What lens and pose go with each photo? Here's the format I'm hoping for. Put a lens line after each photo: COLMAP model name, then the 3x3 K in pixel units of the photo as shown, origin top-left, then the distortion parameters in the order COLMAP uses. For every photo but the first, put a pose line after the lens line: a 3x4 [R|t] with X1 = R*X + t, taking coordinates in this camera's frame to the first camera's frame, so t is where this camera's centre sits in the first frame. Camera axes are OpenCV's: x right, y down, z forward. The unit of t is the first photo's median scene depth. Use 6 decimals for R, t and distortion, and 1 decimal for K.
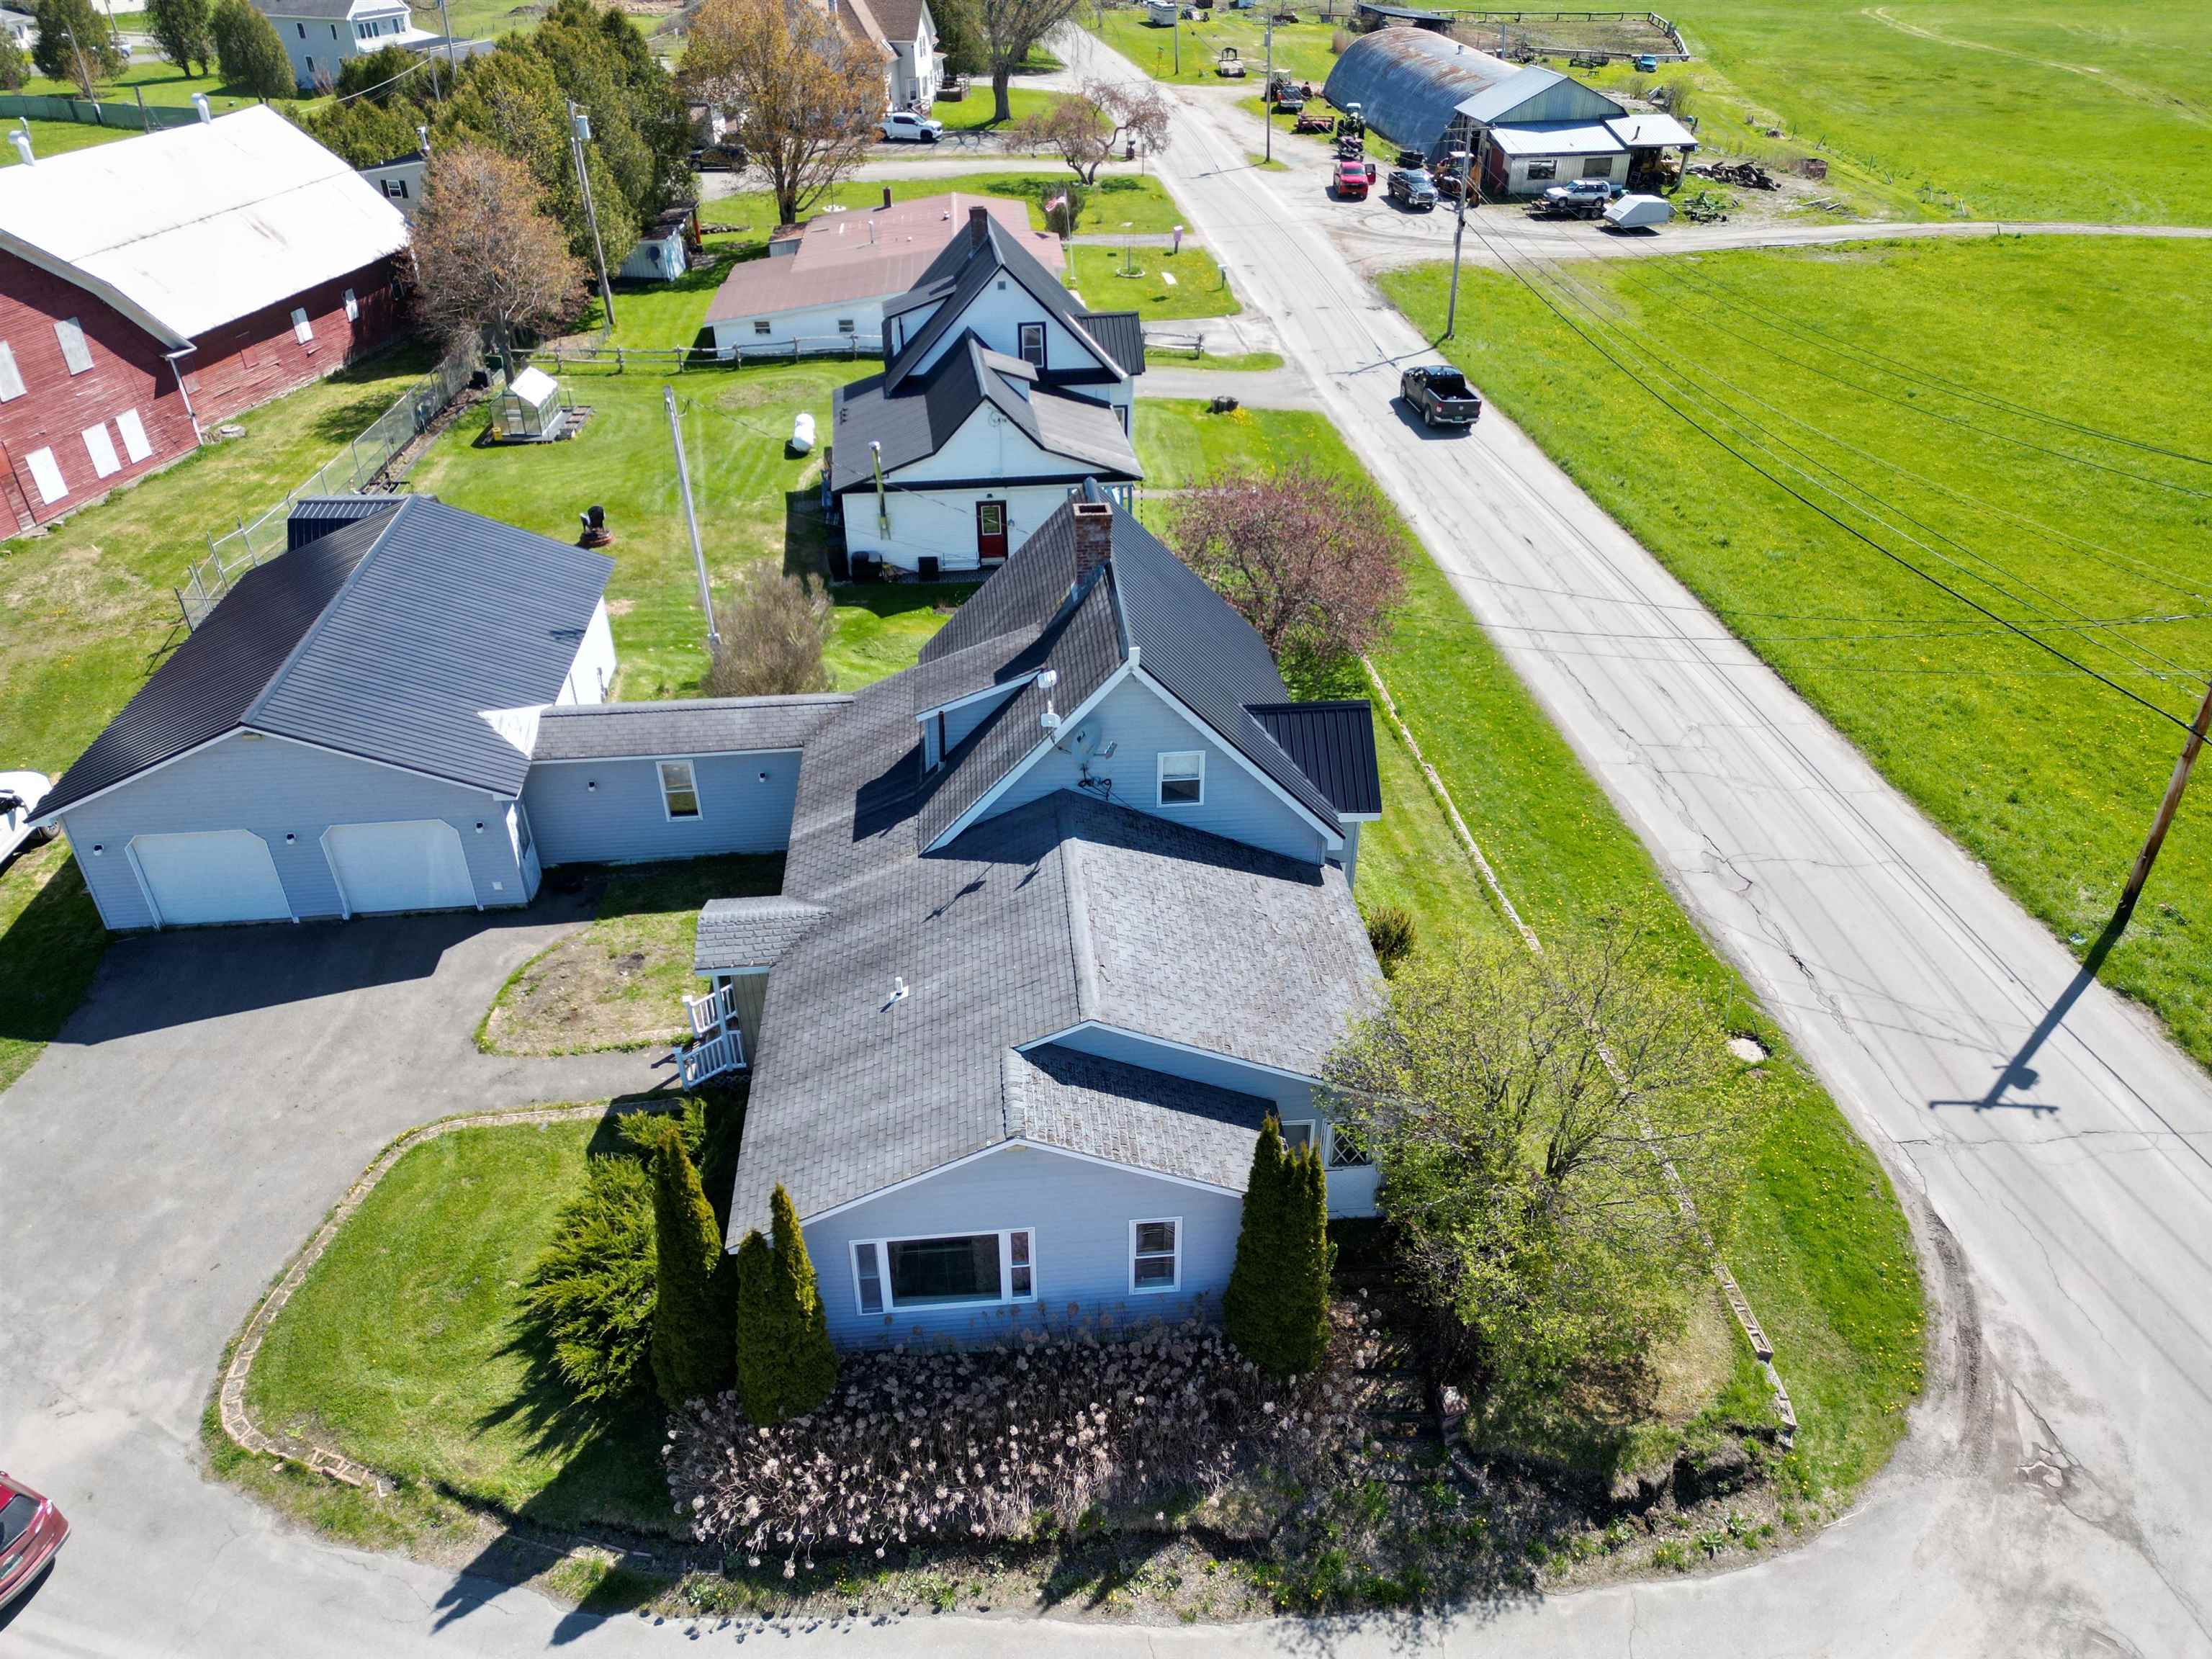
lens RADIAL K [[1526.7, 0, 1096.5], [0, 1526.7, 834.8], [0, 0, 1]] dist [0.073675, -0.064626]
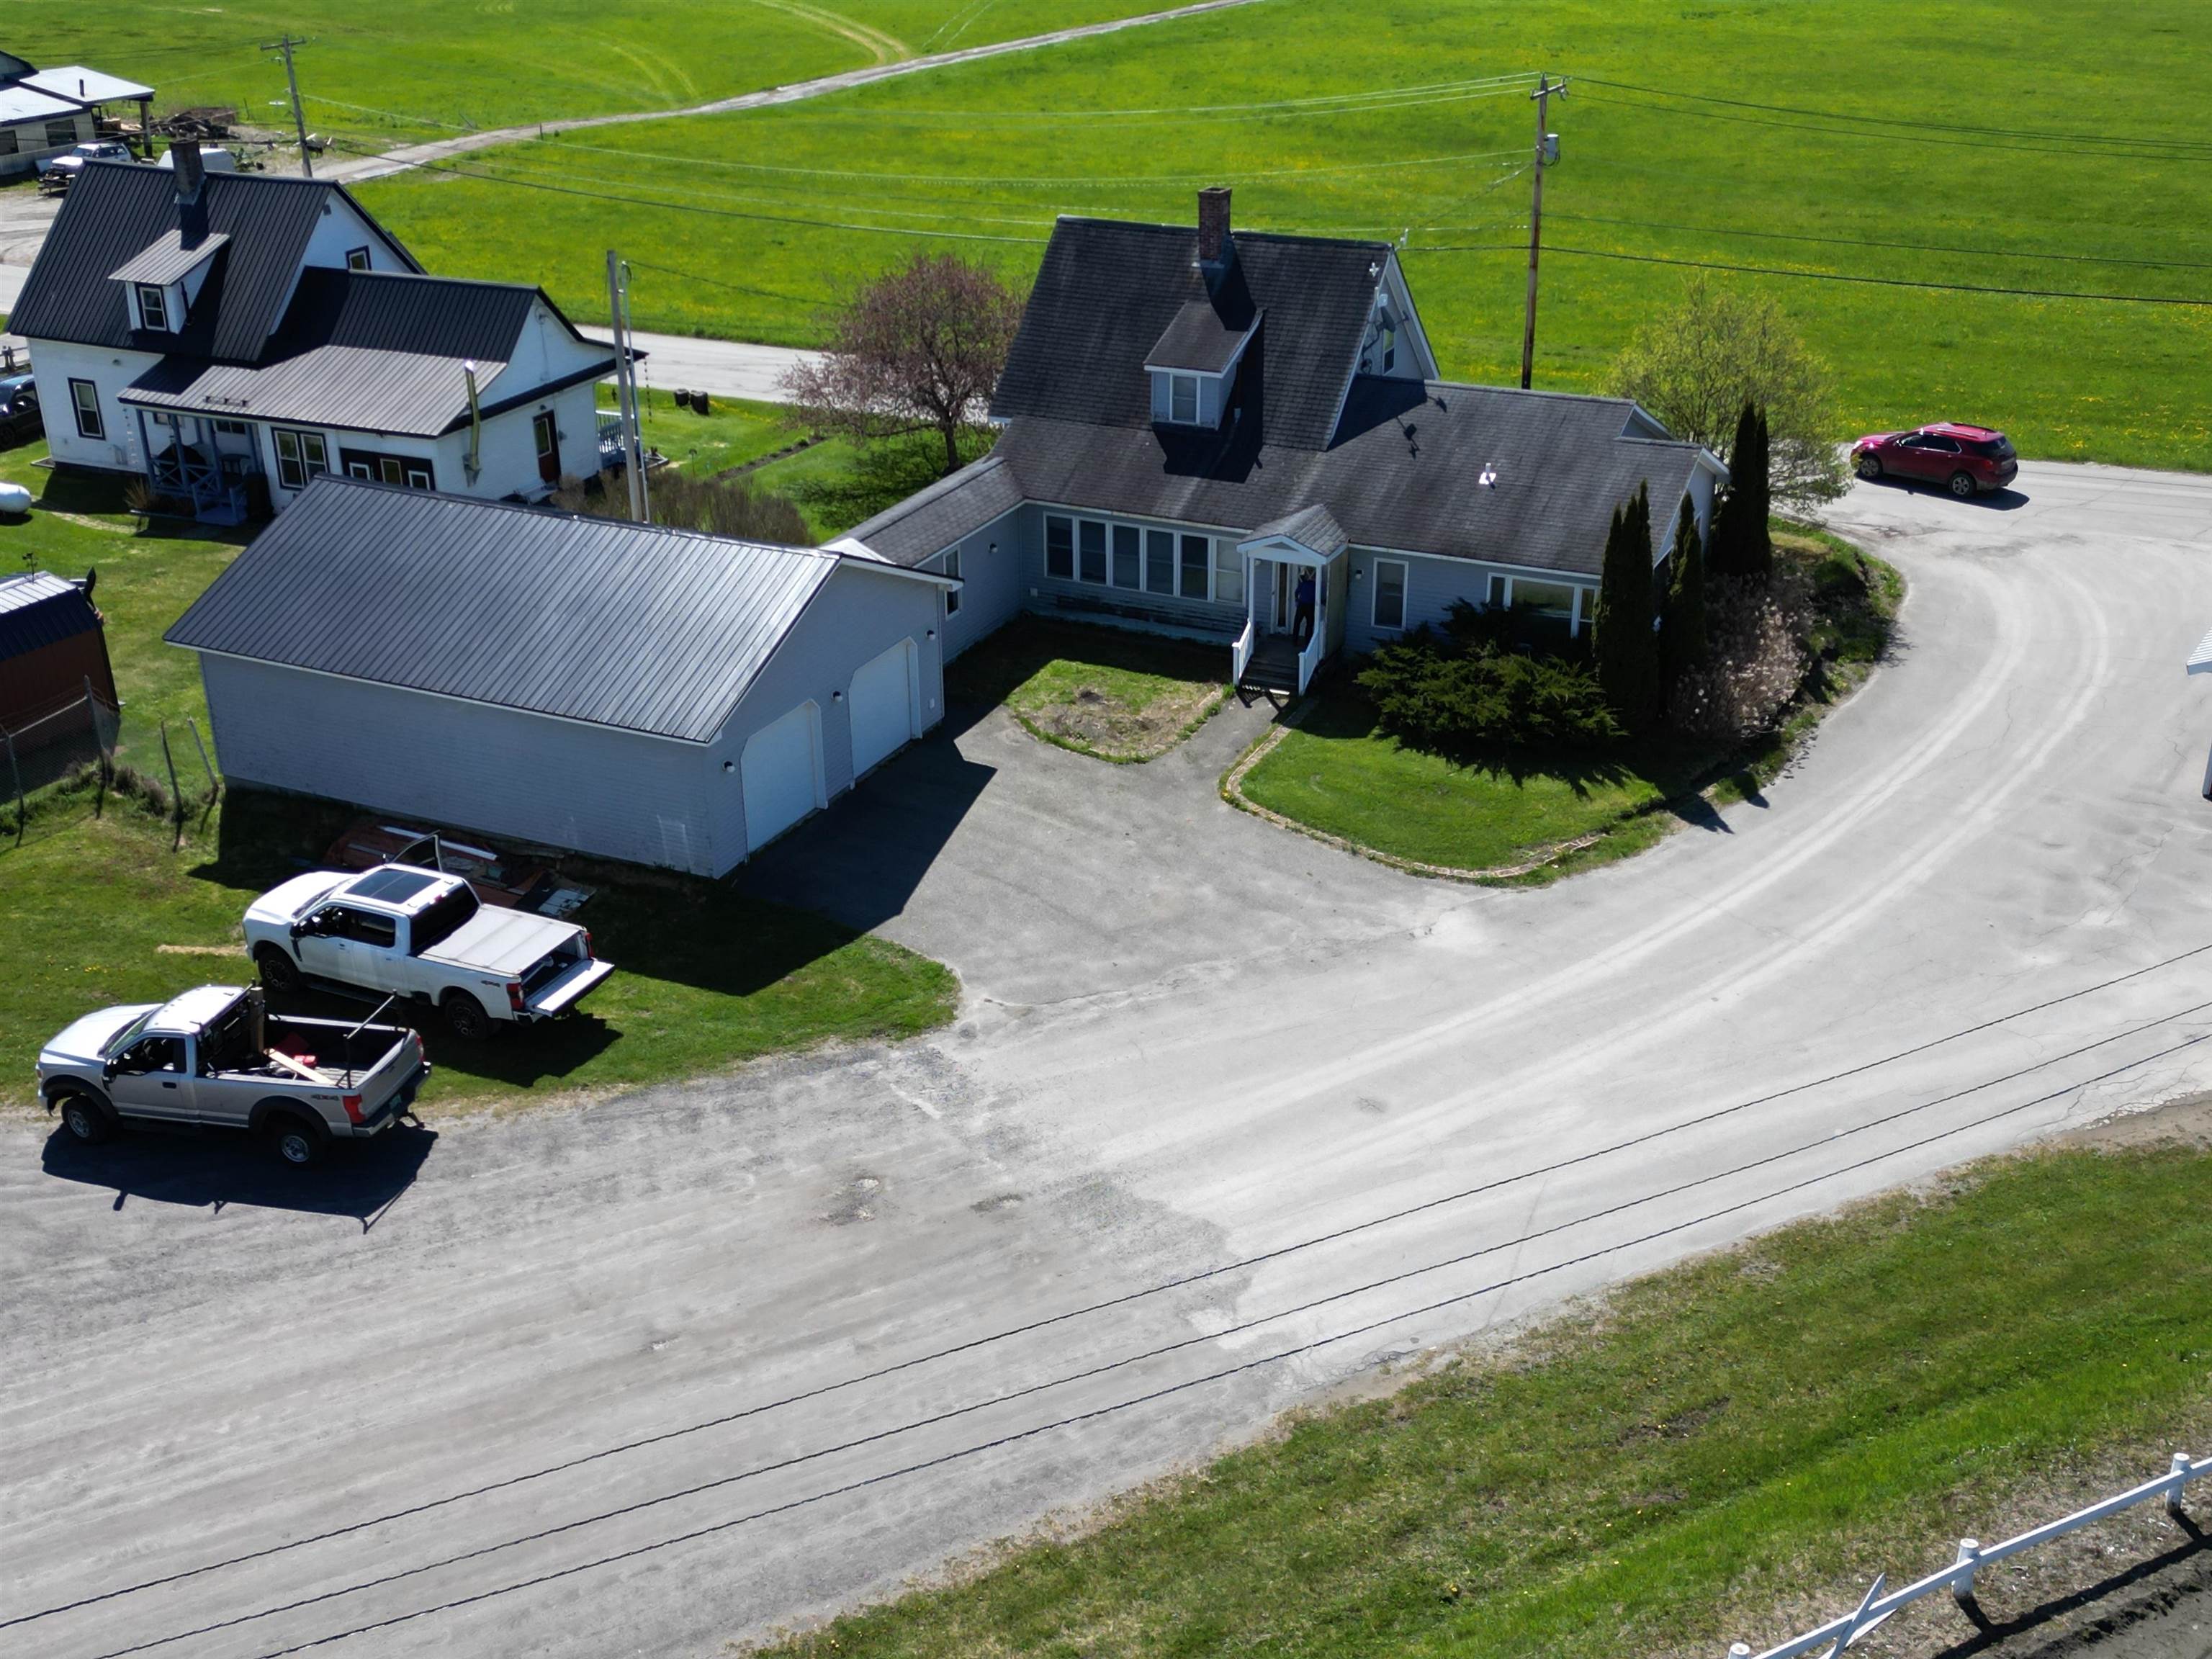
lens RADIAL K [[2317.9, 0, 1106.0], [0, 2317.9, 829.5], [0, 0, 1]] dist [0.152117, -0.343945]
pose [[0.511763, -0.360423, 0.779868, -1.679237], [0.471923, 0.876465, 0.095381, 0.017664], [-0.717904, 0.319225, 0.618635, 0.053081]]
